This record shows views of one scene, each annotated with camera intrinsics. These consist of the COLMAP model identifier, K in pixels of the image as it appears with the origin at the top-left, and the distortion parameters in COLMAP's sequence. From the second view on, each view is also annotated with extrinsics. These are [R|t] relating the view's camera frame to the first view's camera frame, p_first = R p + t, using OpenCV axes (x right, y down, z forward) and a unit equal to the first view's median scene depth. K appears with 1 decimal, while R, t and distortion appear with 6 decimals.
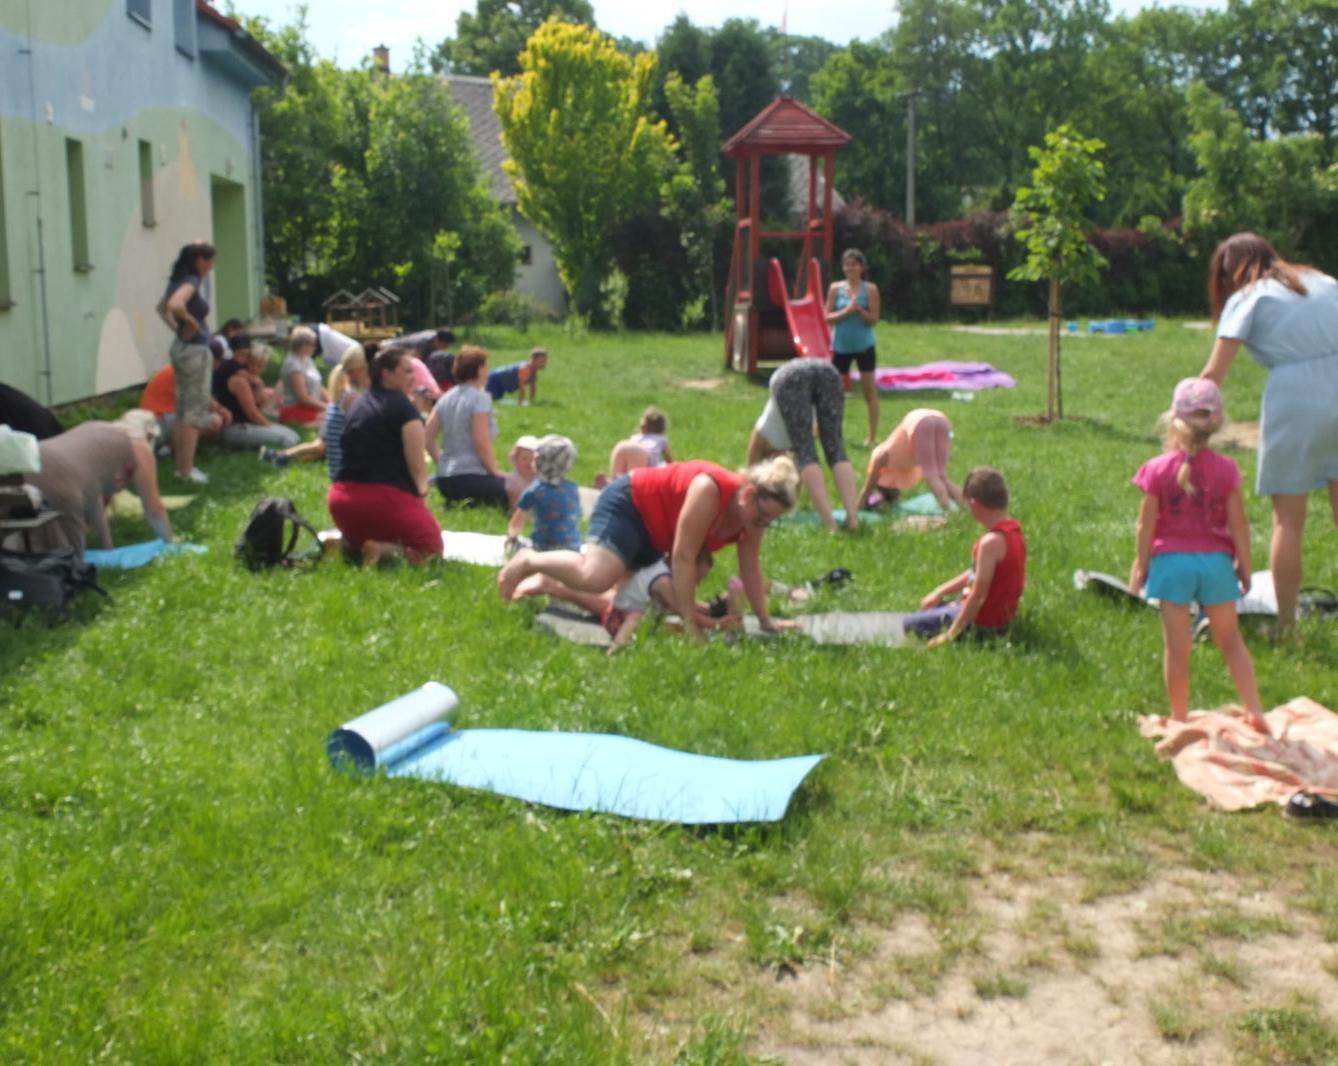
lens RADIAL K [[1634.6, 0, 669.0], [0, 1634.6, 533.0], [0, 0, 1]] dist [-0.016096, -0.022768]
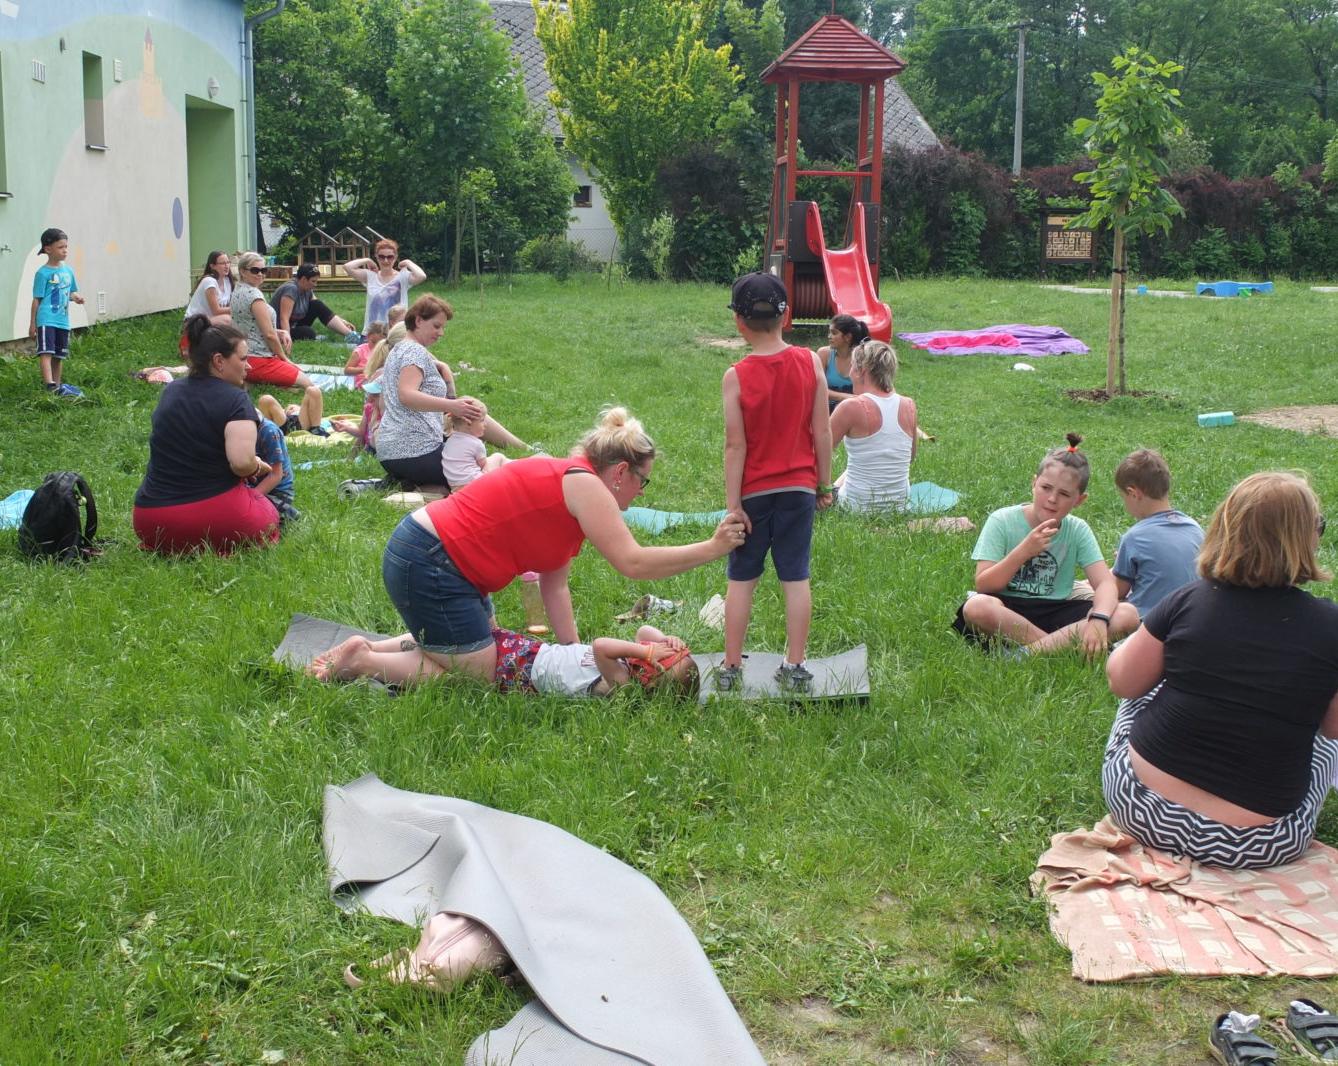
lens RADIAL K [[1735.0, 0, 669.0], [0, 1735.0, 533.0], [0, 0, 1]] dist [-0.030871, 0.022212]
pose [[0.997428, 0.029891, -0.065138, 0.039294], [-0.028570, 0.999369, 0.021122, -0.006097], [0.065728, -0.019207, 0.997653, 0.051638]]
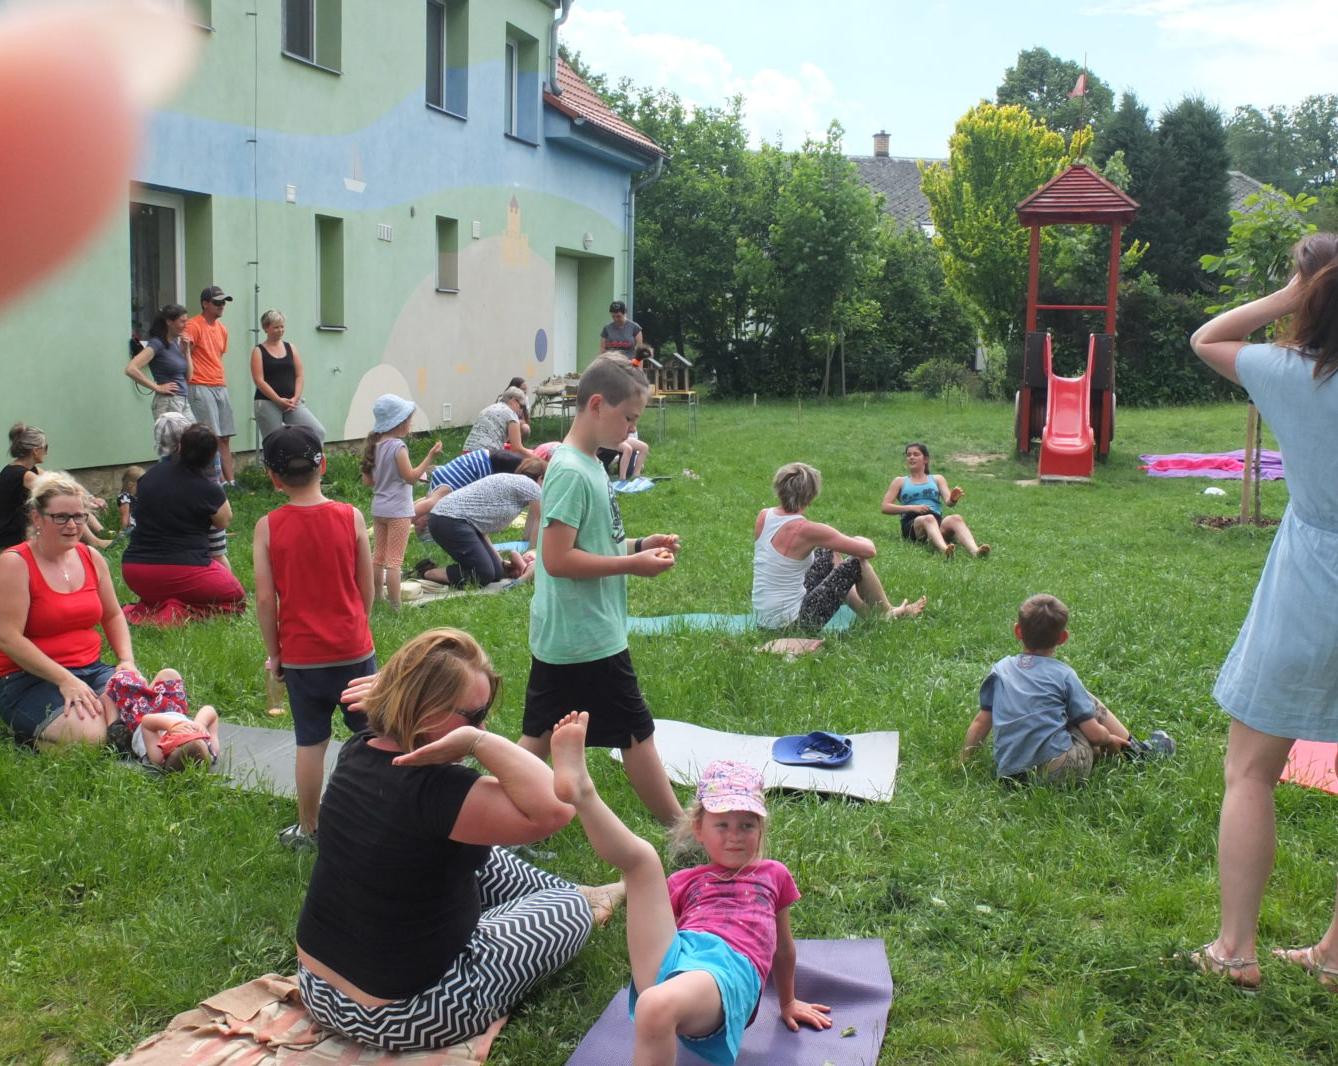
lens RADIAL K [[1436.3, 0, 669.0], [0, 1436.3, 533.0], [0, 0, 1]] dist [-0.021387, 0.010601]
pose [[0.908360, 0.074614, -0.411478, 0.158187], [-0.084336, 0.996422, -0.005495, -0.020127], [0.409596, 0.039694, 0.911403, 0.108651]]
